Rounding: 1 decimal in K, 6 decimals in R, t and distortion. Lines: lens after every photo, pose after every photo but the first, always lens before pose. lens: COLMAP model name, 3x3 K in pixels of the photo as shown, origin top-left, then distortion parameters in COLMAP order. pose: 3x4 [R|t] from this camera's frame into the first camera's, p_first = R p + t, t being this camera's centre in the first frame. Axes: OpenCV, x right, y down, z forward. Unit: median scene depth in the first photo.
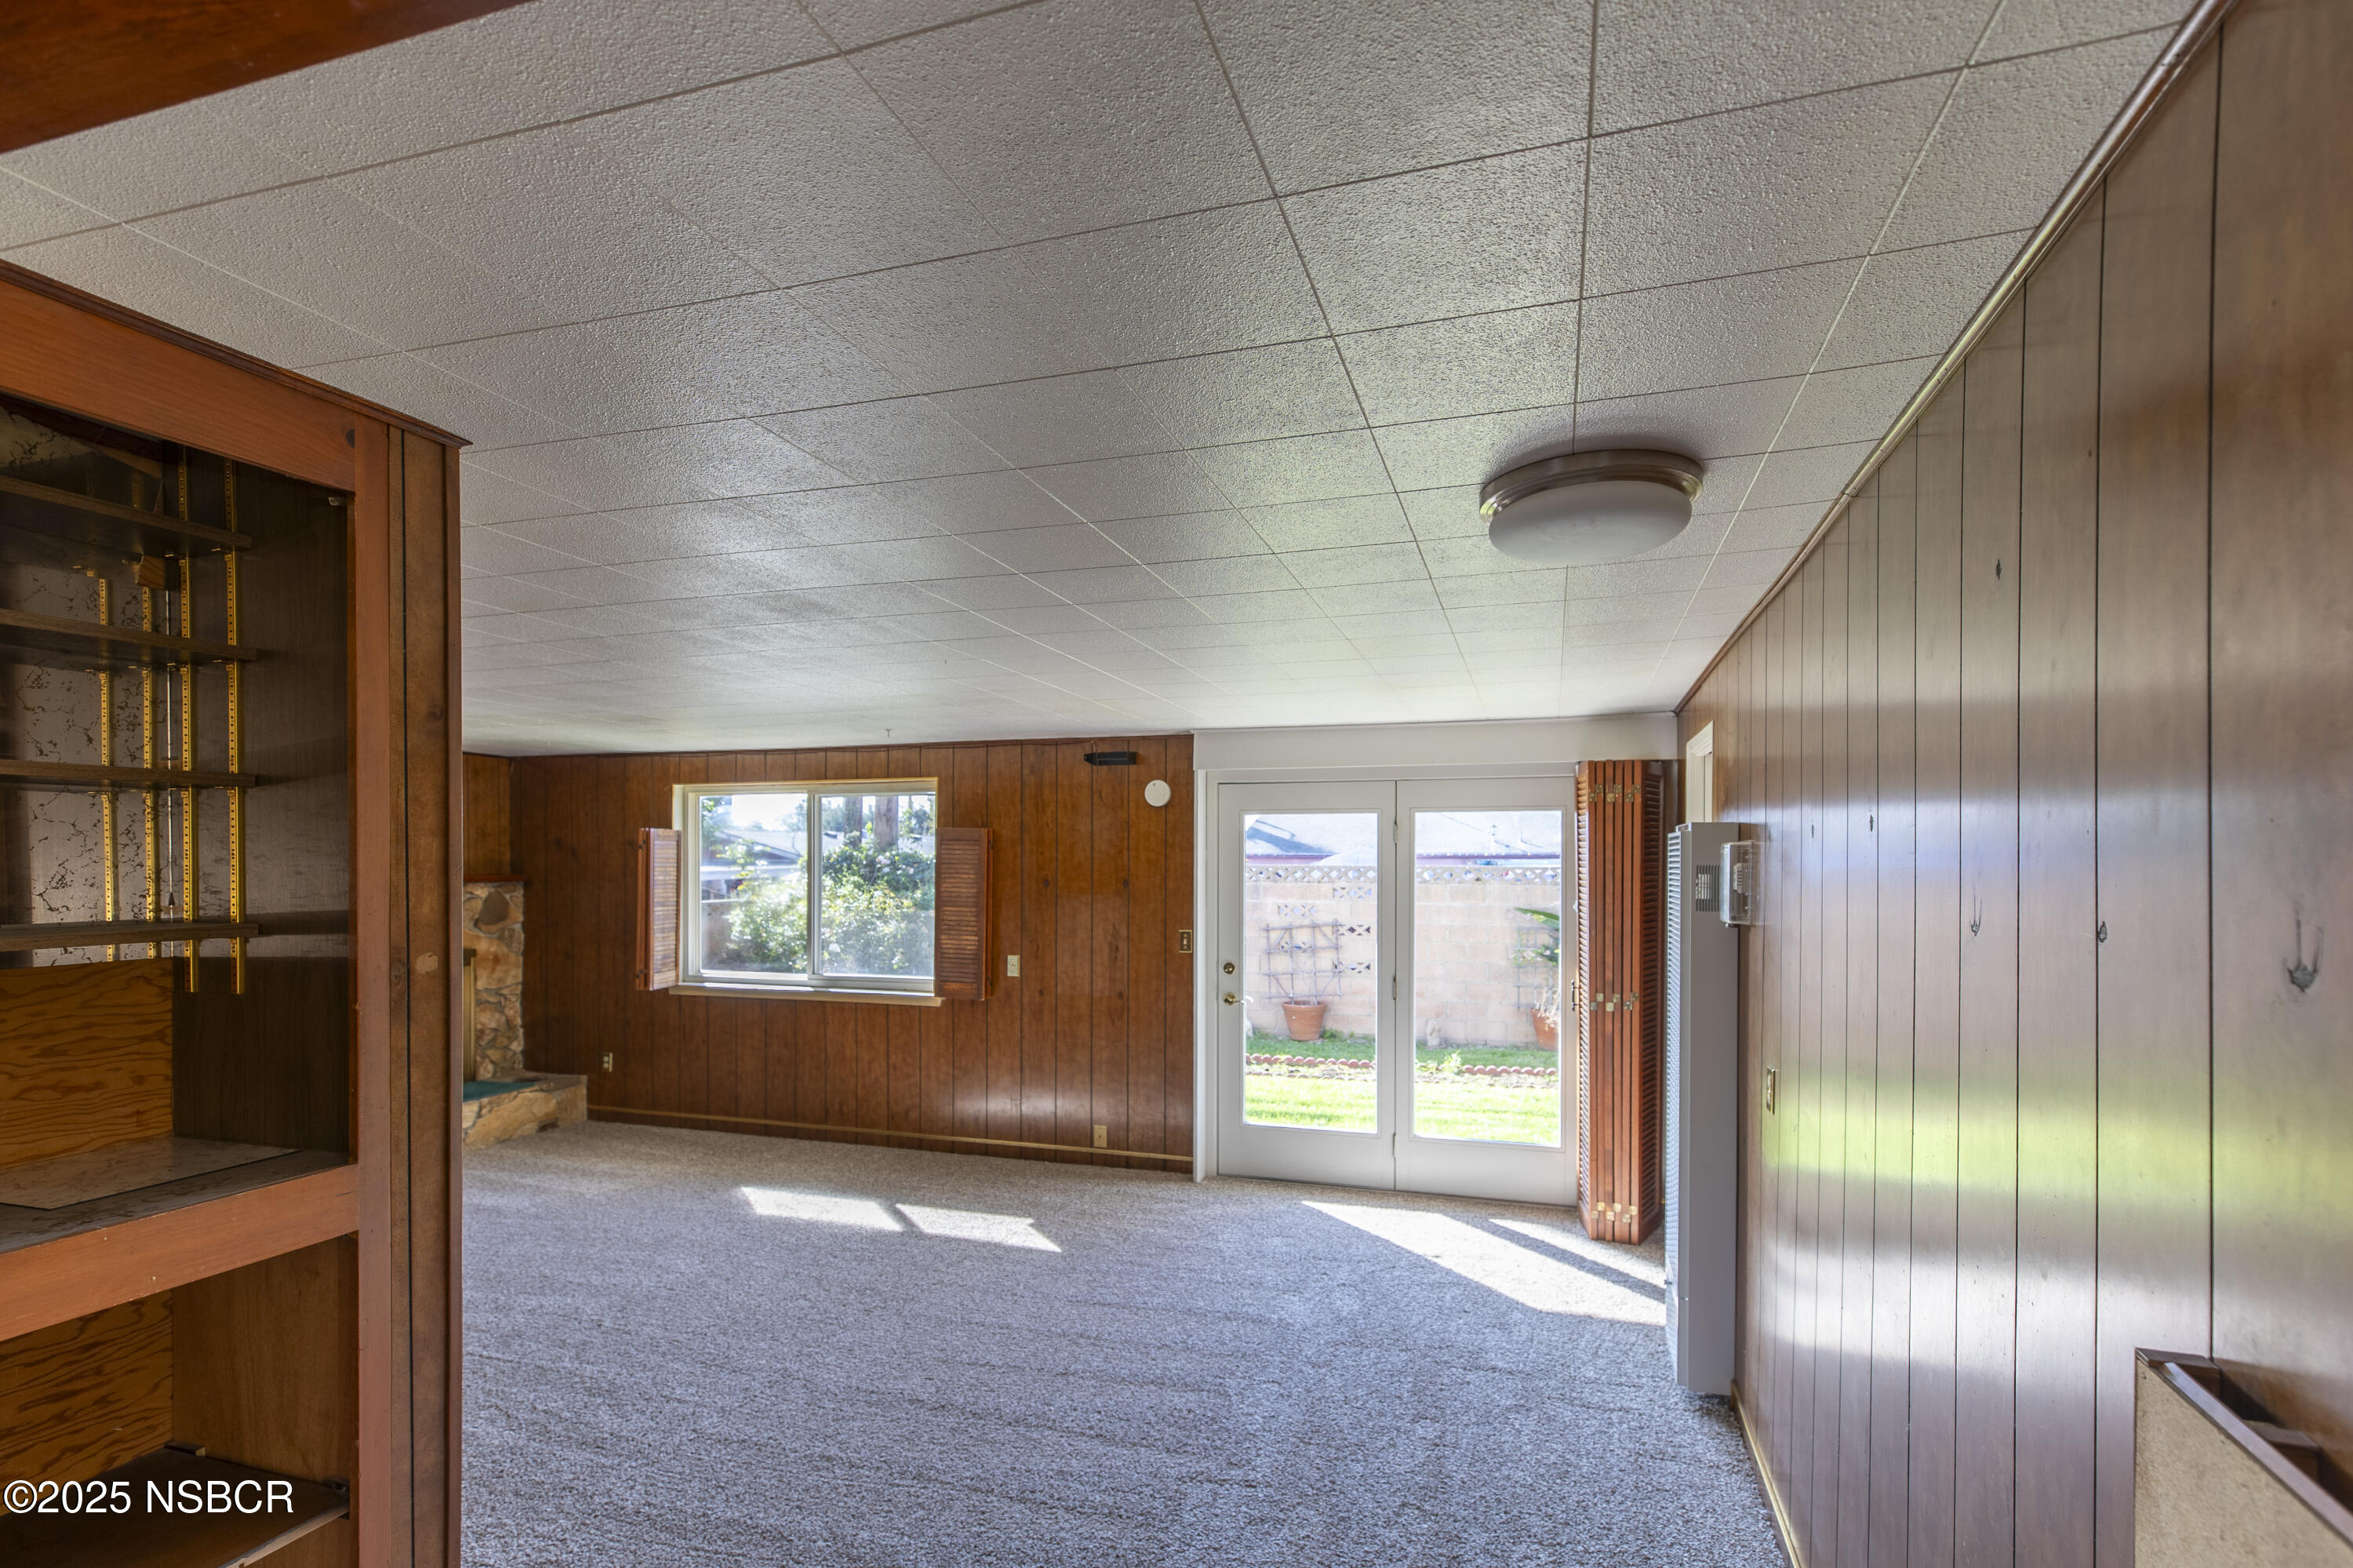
lens RADIAL K [[1091.2, 0, 1215.0], [0, 1091.2, 858.0], [0, 0, 1]] dist [0.001862, -0.000129]
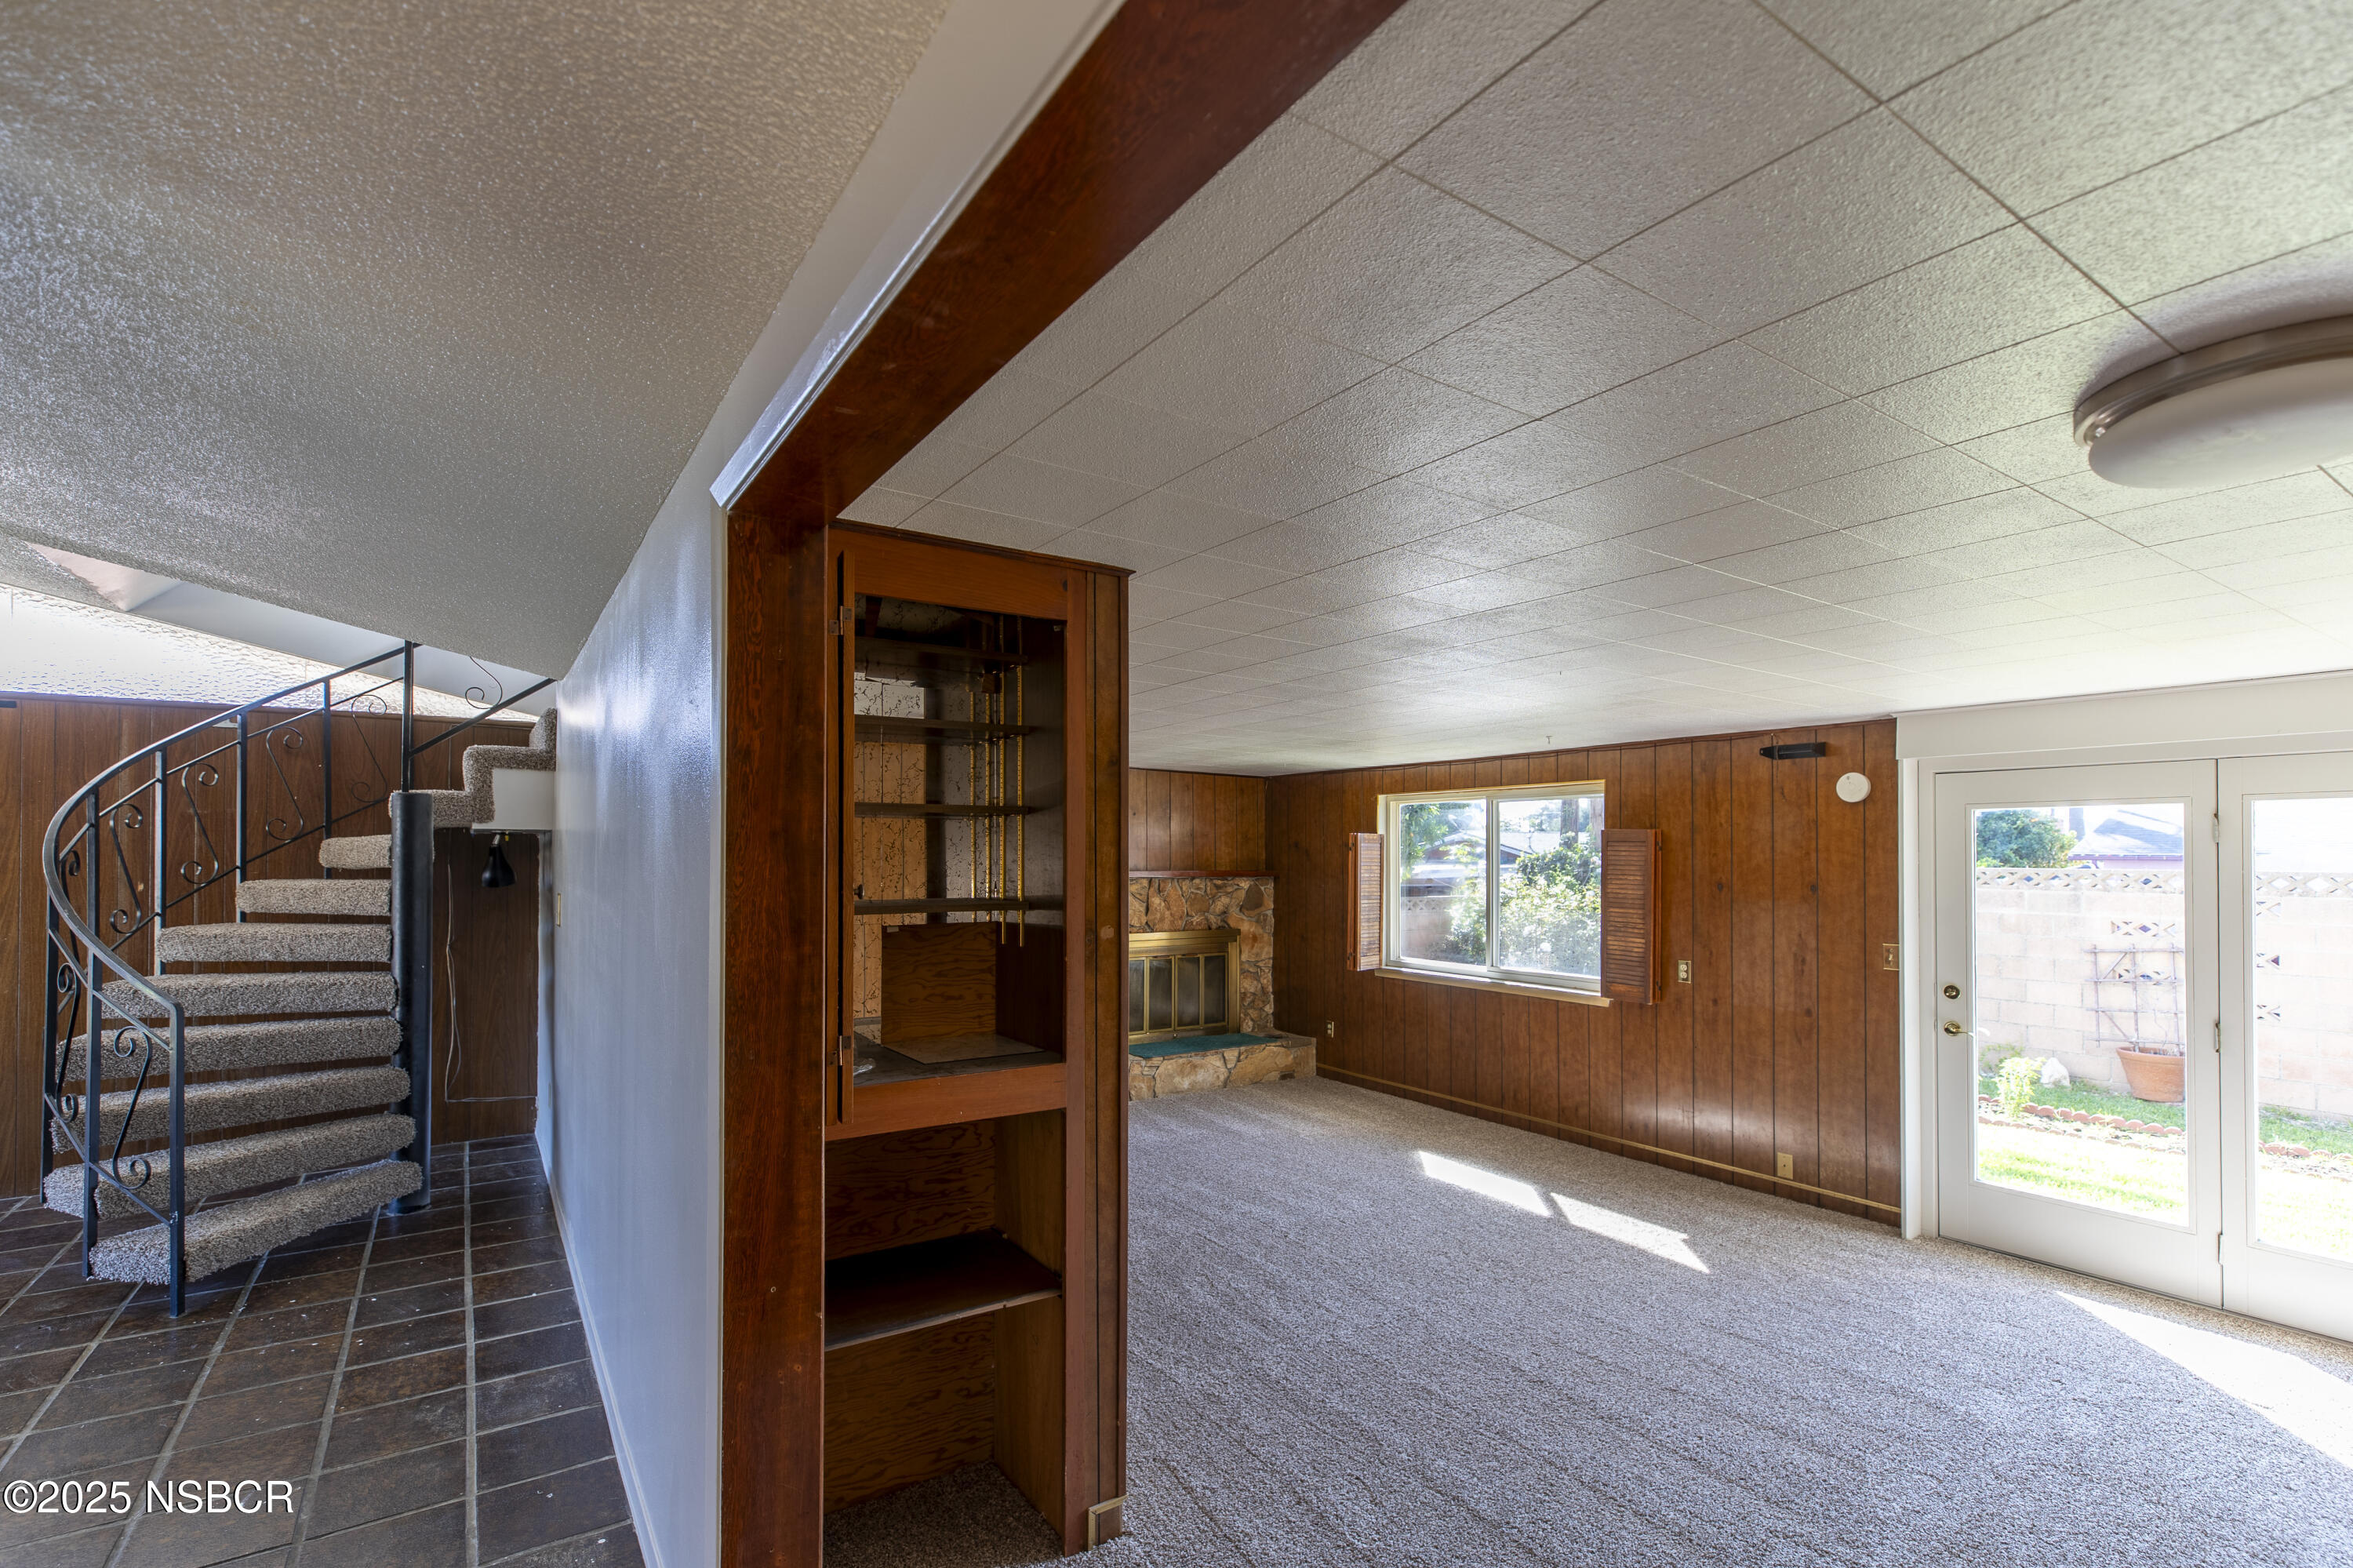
lens RADIAL K [[1076.2, 0, 1194.3], [0, 1076.2, 838.2], [0, 0, 1]] dist [0.000629, -0.000679]
pose [[0.779024, -0.007550, -0.626949, 0.079828], [-0.003576, 0.999858, -0.016483, -0.001855], [0.626984, 0.015082, 0.778886, -0.014198]]
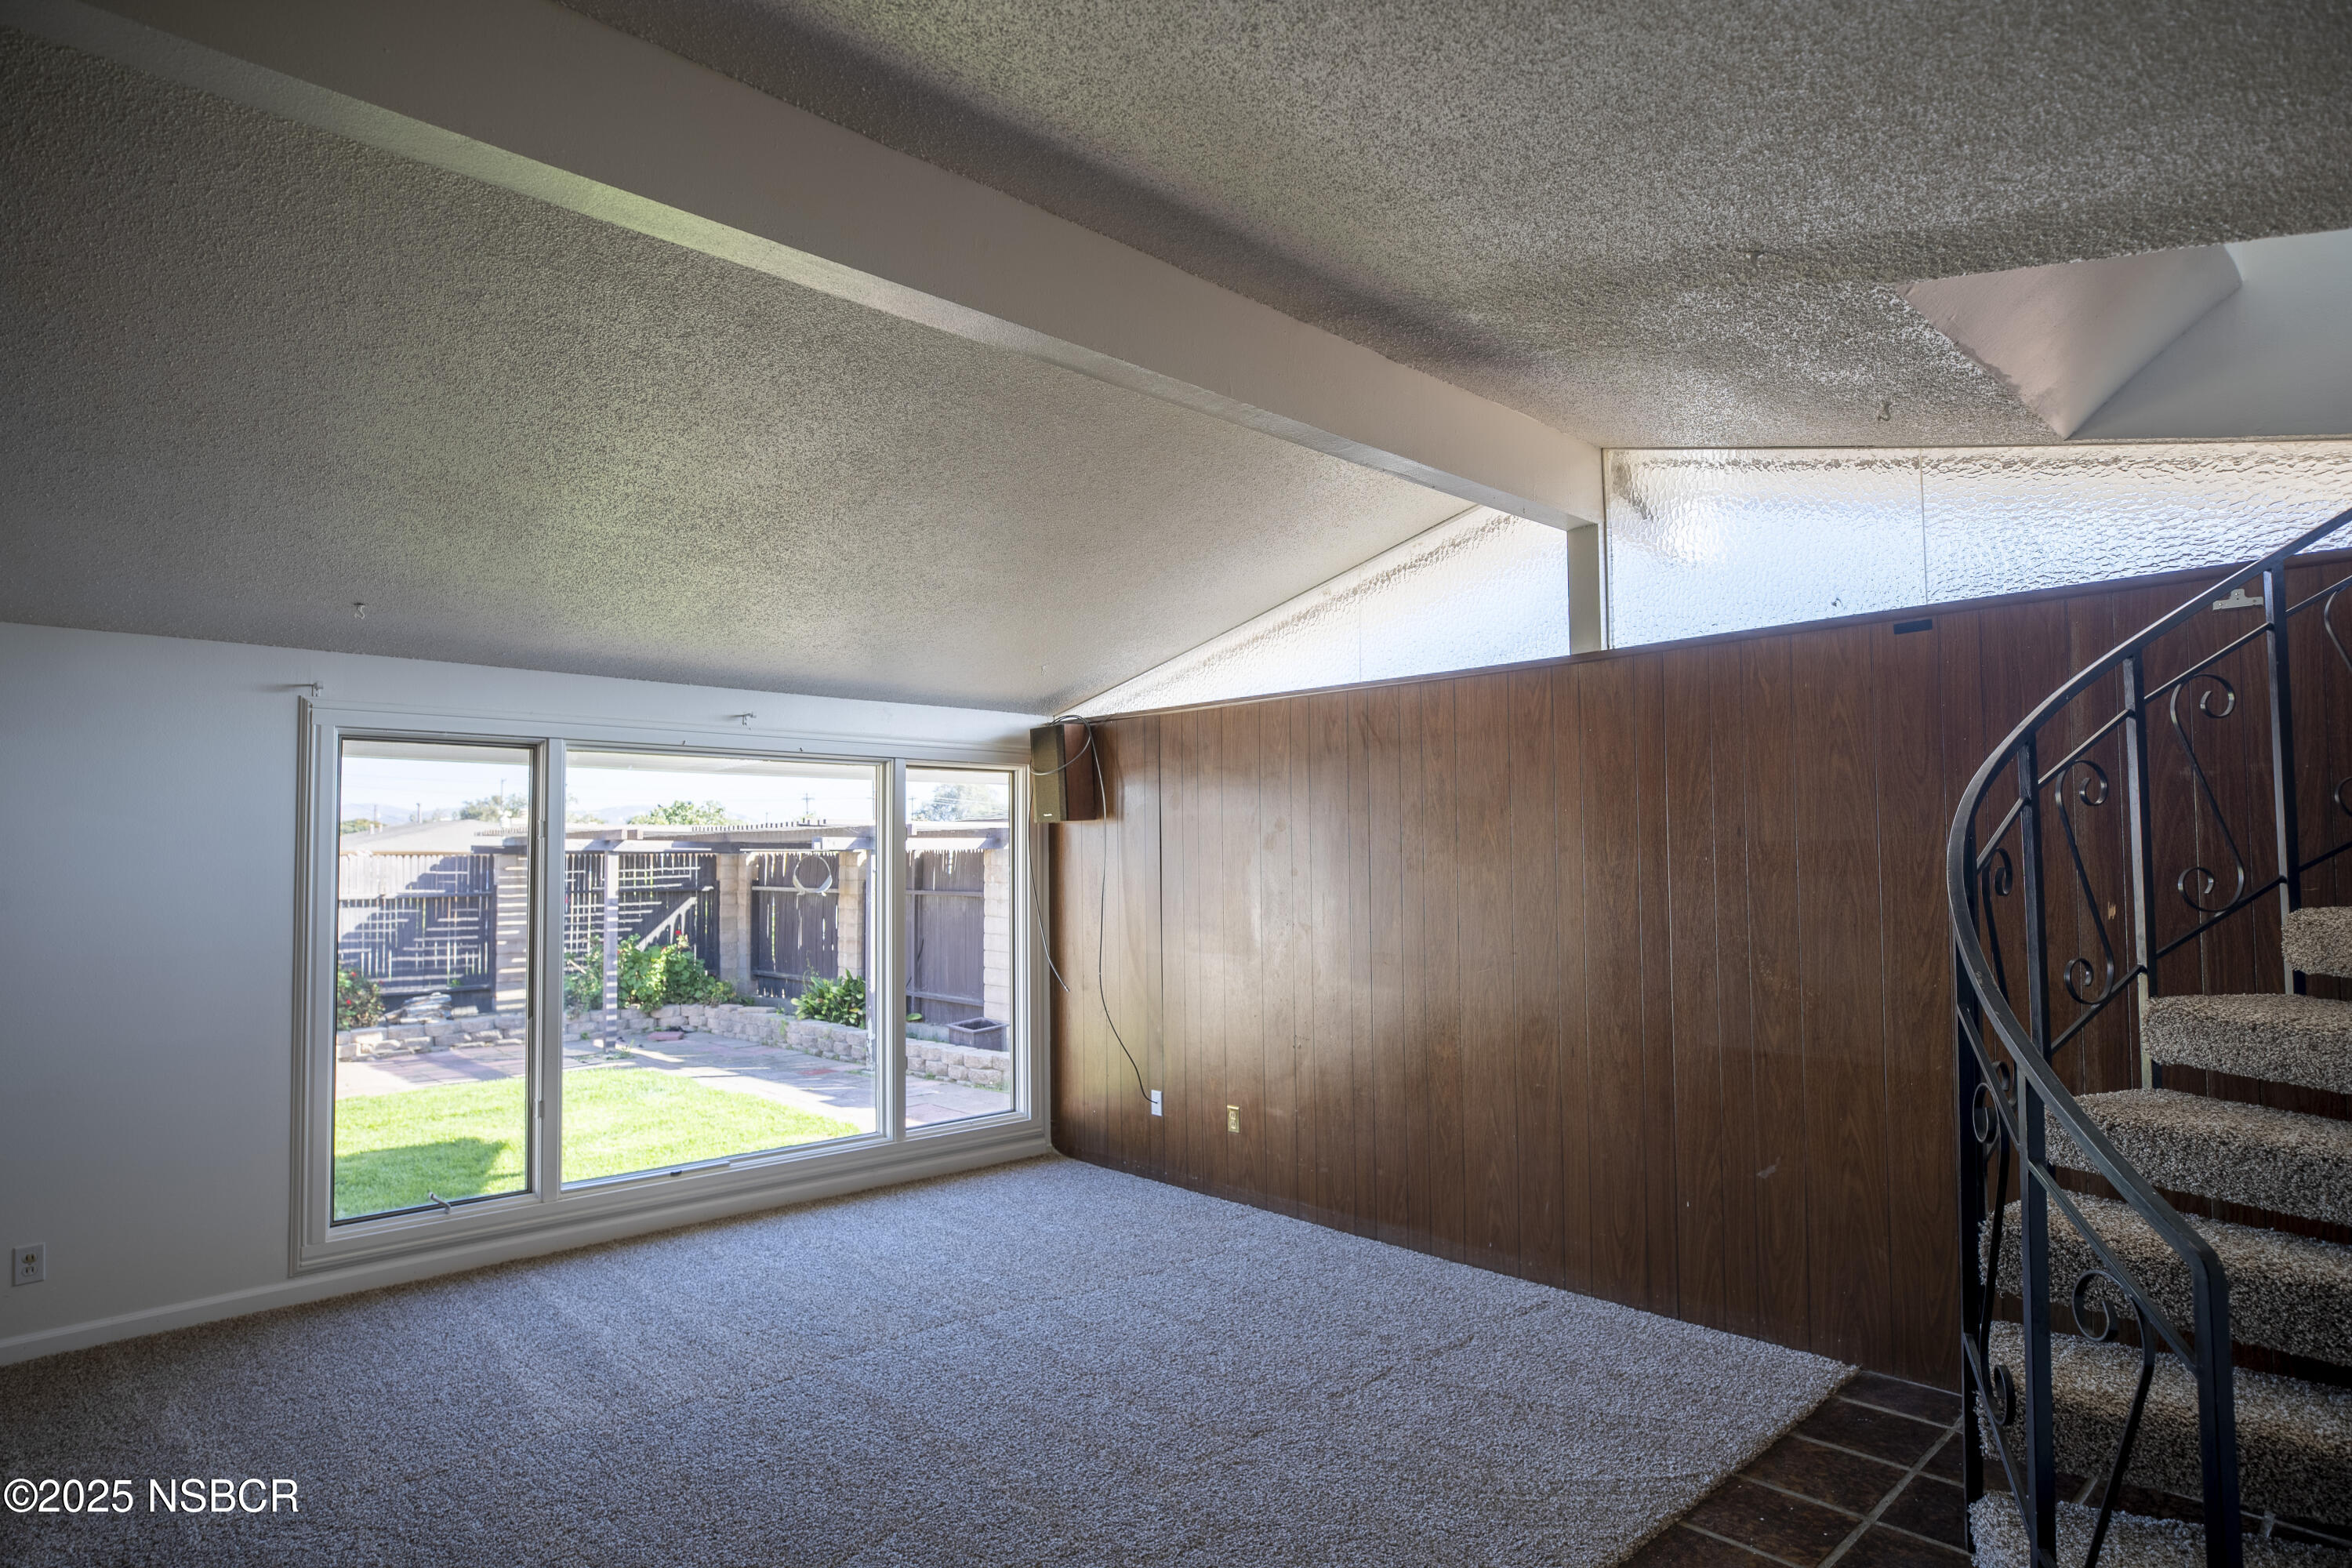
lens RADIAL K [[1318.6, 0, 1176.0], [0, 1318.6, 784.0], [0, 0, 1]] dist [-0.001770, 0.000035]
pose [[-0.477437, -0.041390, -0.877691, -0.575768], [0.000892, 0.998867, -0.047590, -0.004340], [0.878666, -0.023504, -0.476859, 0.064605]]
